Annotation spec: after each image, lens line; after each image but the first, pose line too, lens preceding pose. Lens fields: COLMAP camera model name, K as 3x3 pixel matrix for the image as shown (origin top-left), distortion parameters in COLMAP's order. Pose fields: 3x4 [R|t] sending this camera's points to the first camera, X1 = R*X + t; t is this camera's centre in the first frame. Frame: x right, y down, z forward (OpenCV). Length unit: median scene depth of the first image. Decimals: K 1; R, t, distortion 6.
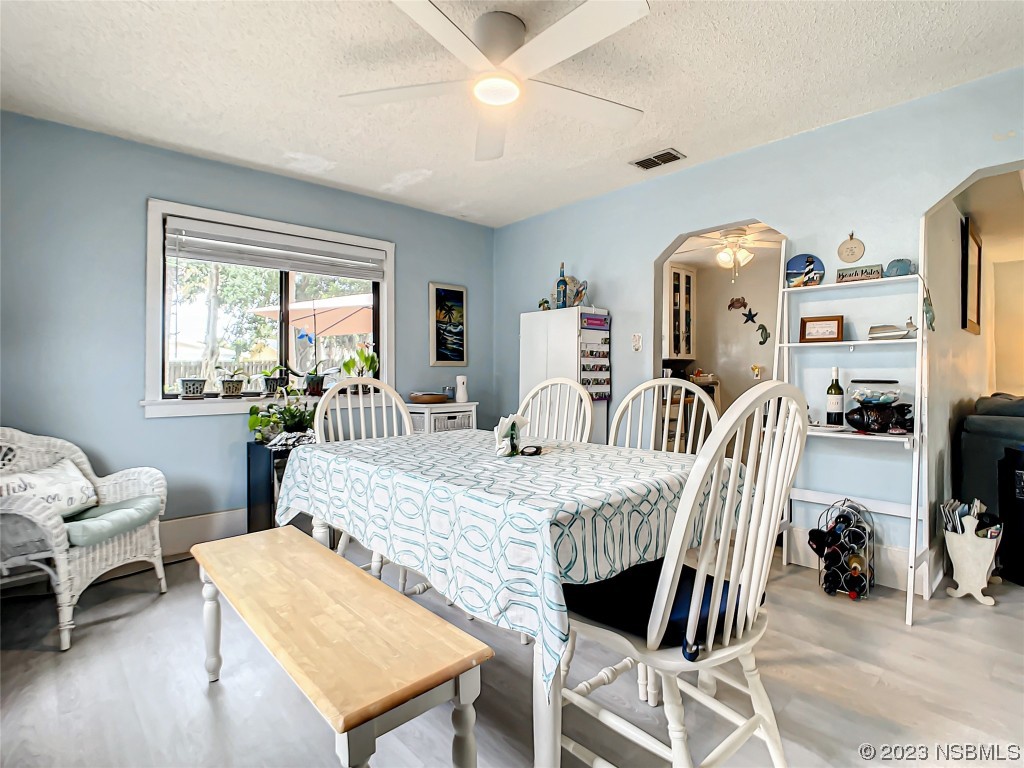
lens RADIAL K [[538.6, 0, 504.7], [0, 538.6, 366.7], [0, 0, 1]] dist [-0.002323, 0.000528]
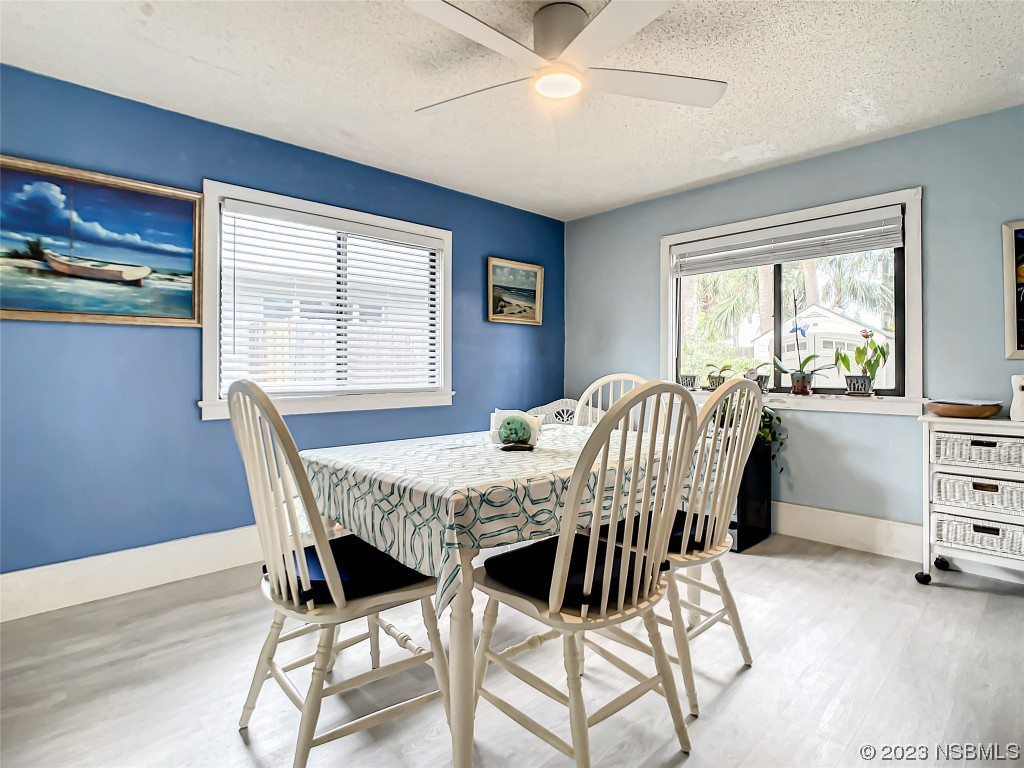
lens RADIAL K [[538.6, 0, 504.7], [0, 538.6, 366.7], [0, 0, 1]] dist [-0.002323, 0.000528]
pose [[0.030108, 0.001183, -0.999546, 0.618103], [0.021427, 0.999769, 0.001829, -0.007028], [0.999317, -0.021472, 0.030075, 0.548530]]
